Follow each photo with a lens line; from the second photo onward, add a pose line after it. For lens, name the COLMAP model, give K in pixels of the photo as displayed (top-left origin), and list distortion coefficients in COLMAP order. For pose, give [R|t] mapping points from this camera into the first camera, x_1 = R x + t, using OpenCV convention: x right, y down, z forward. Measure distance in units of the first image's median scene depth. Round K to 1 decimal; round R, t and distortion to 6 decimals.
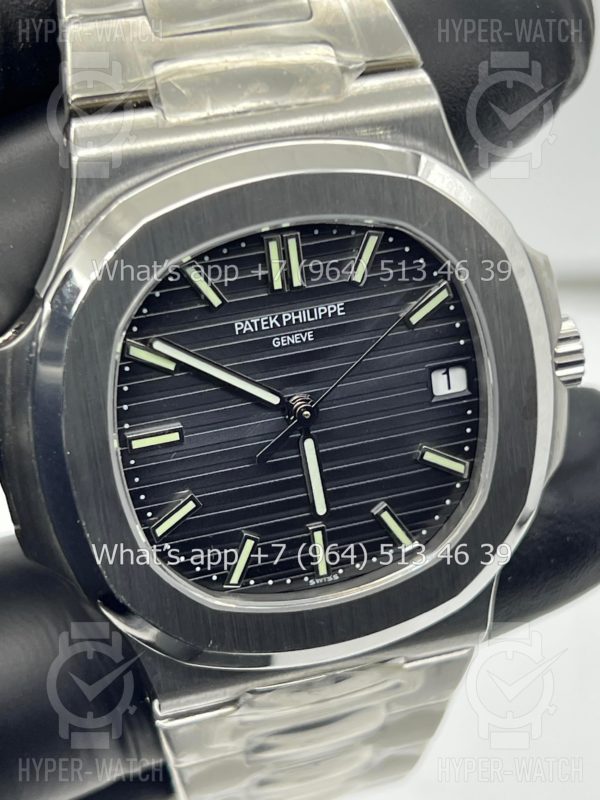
lens RADIAL K [[1851.6, 0, 300.0], [0, 1851.6, 400.0], [0, 0, 1]] dist [0.281738, 0.032433]
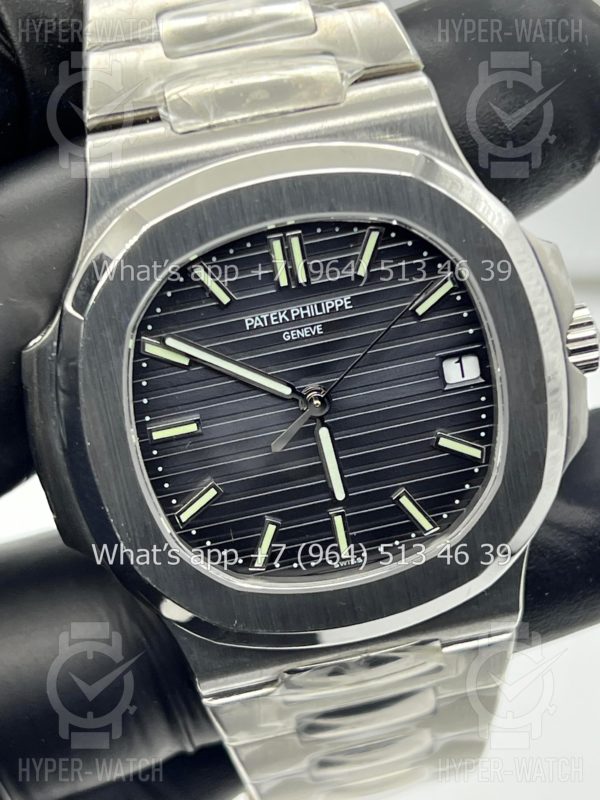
lens RADIAL K [[1851.6, 0, 300.0], [0, 1851.6, 400.0], [0, 0, 1]] dist [0.281738, 0.032433]
pose [[0.984708, -0.029703, -0.171665, 0.174319], [0.025044, 0.999258, -0.029245, 0.036168], [0.172406, 0.024498, 0.984721, -0.038979]]
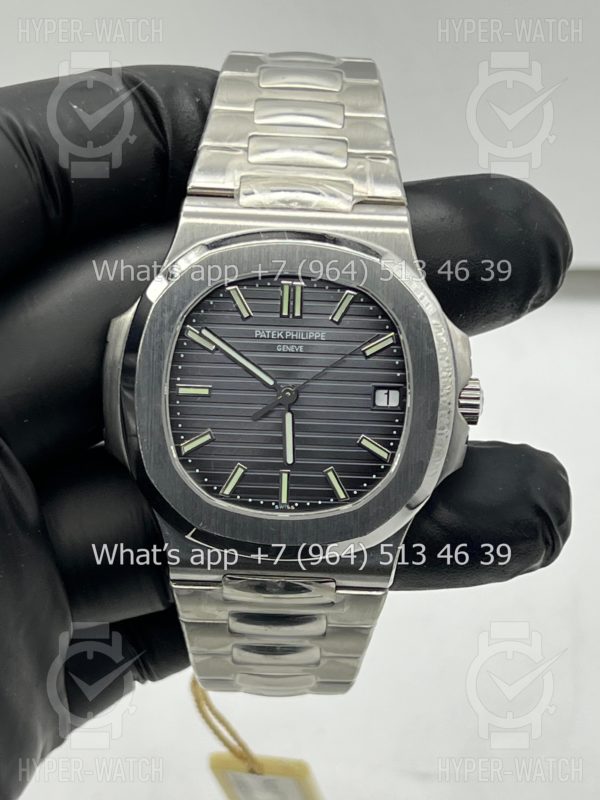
lens RADIAL K [[1851.6, 0, 300.0], [0, 1851.6, 400.0], [0, 0, 1]] dist [0.281738, 0.032433]
pose [[0.952726, 0.167002, -0.253818, 0.420660], [-0.216459, 0.959309, -0.181307, 0.300436], [0.213211, 0.227677, 0.950108, -0.521155]]
